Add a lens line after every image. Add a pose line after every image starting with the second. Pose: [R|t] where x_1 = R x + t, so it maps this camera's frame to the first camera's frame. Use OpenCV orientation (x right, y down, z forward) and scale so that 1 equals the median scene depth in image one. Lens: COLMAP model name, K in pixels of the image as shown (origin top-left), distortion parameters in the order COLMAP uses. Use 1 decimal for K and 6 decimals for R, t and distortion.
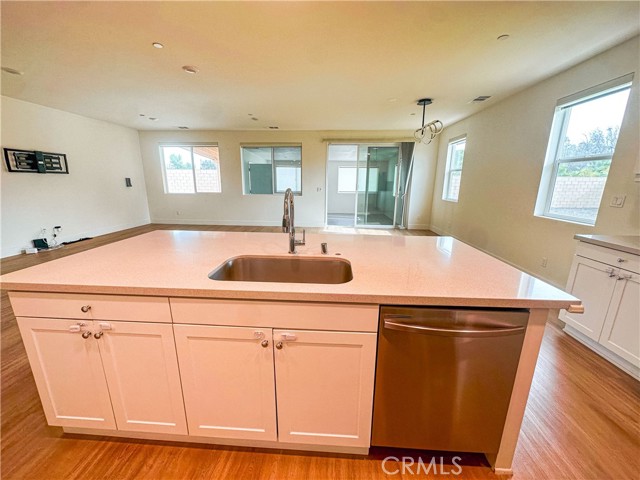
lens RADIAL K [[256.4, 0, 320.0], [0, 256.4, 240.0], [0, 0, 1]] dist [0.003088, 0.000444]
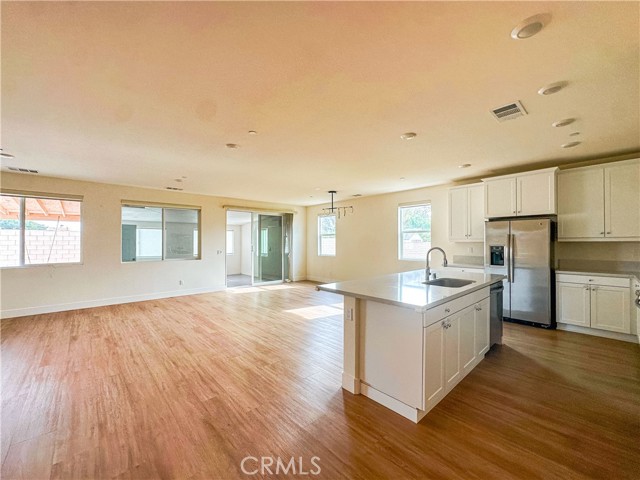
lens RADIAL K [[256.4, 0, 320.0], [0, 256.4, 240.0], [0, 0, 1]] dist [0.003088, 0.000444]
pose [[0.702025, -0.006427, 0.712123, -0.449514], [0.171489, 0.972060, -0.160285, -0.016998], [-0.691196, 0.234646, 0.683512, 0.040486]]
